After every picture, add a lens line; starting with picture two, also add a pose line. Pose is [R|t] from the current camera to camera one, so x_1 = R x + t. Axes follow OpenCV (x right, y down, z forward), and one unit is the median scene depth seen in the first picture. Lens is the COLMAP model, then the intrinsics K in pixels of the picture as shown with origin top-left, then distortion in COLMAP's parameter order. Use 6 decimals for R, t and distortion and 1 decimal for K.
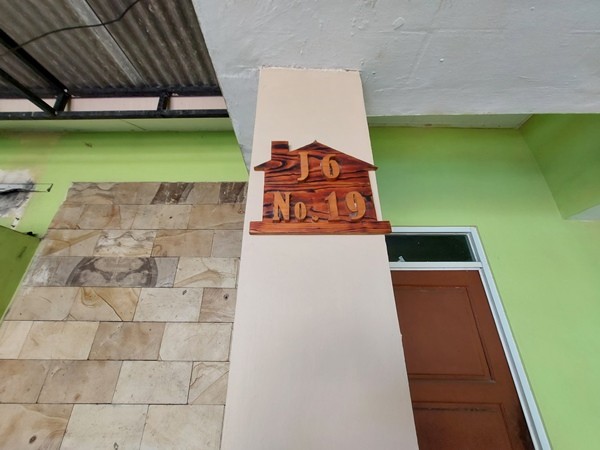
lens RADIAL K [[233.4, 0, 300.9], [0, 233.4, 224.6], [0, 0, 1]] dist [-0.001922, -0.000227]
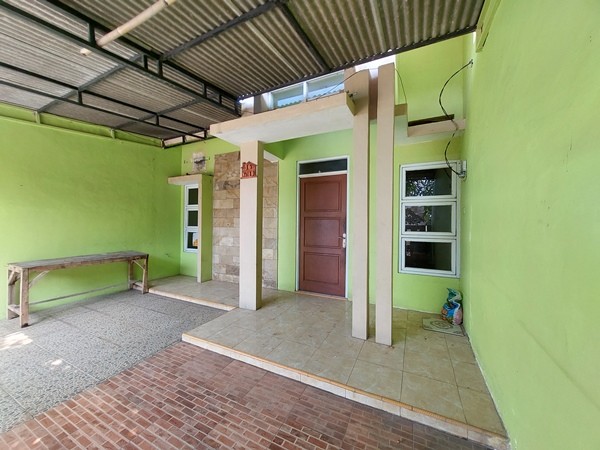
lens RADIAL K [[233.4, 0, 300.8], [0, 233.4, 225.4], [0, 0, 1]] dist [-0.001922, -0.000227]
pose [[0.901334, 0.005631, -0.433087, 1.401428], [0.167974, 0.917113, 0.361510, -0.284512], [0.399225, -0.398588, 0.825679, -1.476530]]
